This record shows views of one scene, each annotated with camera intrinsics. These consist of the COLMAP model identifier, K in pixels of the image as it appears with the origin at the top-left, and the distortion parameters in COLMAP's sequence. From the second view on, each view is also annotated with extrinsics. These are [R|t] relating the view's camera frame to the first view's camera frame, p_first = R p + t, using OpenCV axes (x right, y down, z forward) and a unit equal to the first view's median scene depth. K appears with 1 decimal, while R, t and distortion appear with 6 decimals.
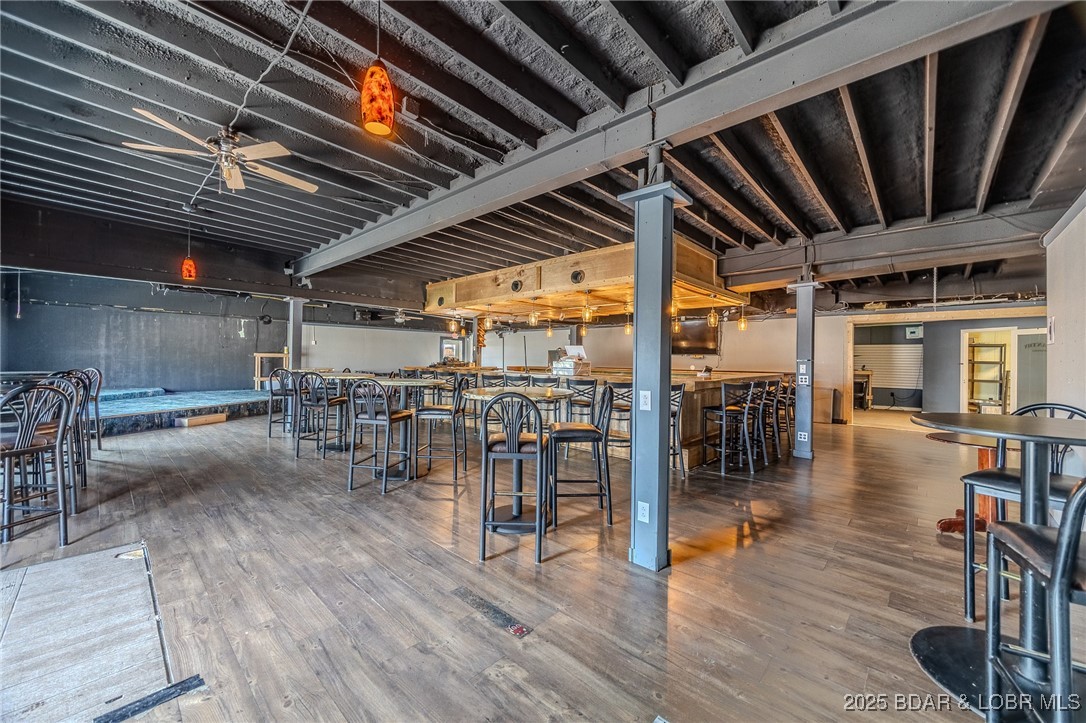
lens RADIAL K [[413.3, 0, 548.0], [0, 413.3, 362.9], [0, 0, 1]] dist [-0.000754, 0.000044]
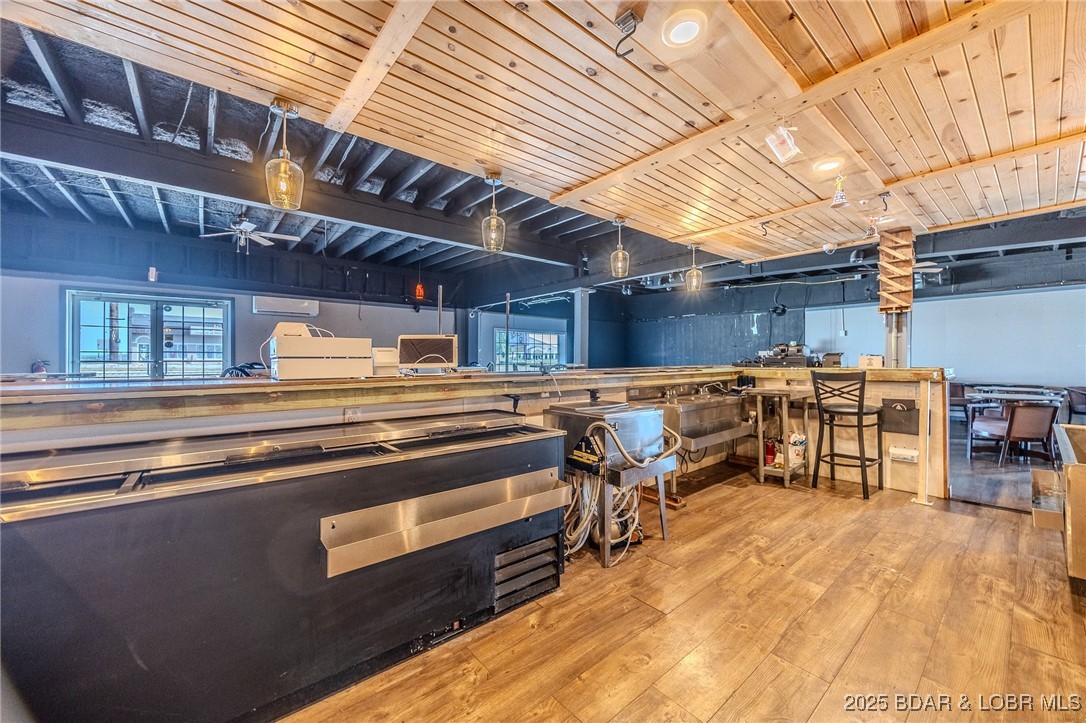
lens RADIAL K [[413.5, 0, 544.7], [0, 413.5, 359.5], [0, 0, 1]] dist [-0.000928, -0.000302]
pose [[-0.121315, -0.011487, -0.992548, 0.222847], [-0.005243, 0.999926, -0.010932, 0.006099], [0.992600, 0.003877, -0.121366, 0.732037]]
